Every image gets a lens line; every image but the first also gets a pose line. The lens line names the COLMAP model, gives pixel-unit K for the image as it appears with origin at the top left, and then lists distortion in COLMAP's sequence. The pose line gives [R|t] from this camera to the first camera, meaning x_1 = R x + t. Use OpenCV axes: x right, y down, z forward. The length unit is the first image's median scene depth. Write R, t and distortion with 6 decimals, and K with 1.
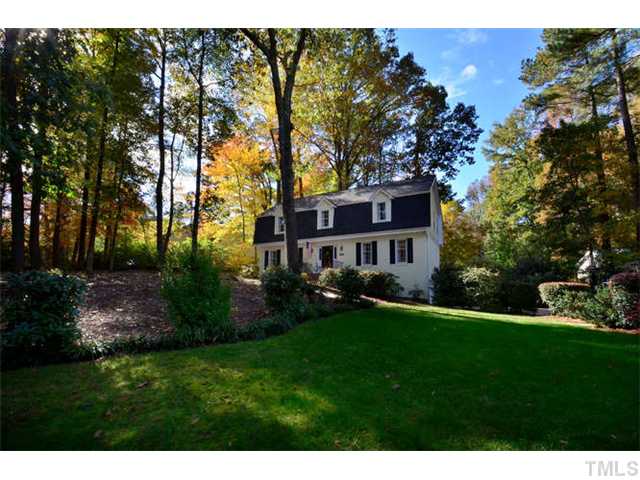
lens RADIAL K [[292.6, 0, 320.0], [0, 292.6, 234.4], [0, 0, 1]] dist [-0.020090, -0.000236]
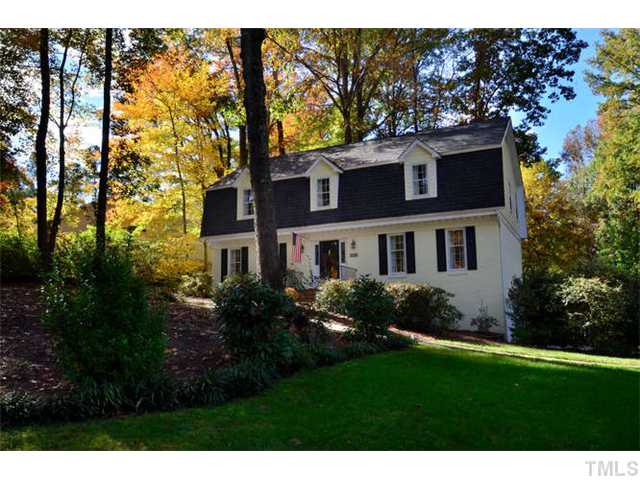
lens RADIAL K [[292.6, 0, 320.0], [0, 292.6, 234.4], [0, 0, 1]] dist [-0.020090, -0.000236]
pose [[0.997900, -0.014111, 0.063215, -0.027630], [0.006374, 0.992636, 0.120970, -0.040429], [-0.064456, -0.120314, 0.990641, 0.404967]]
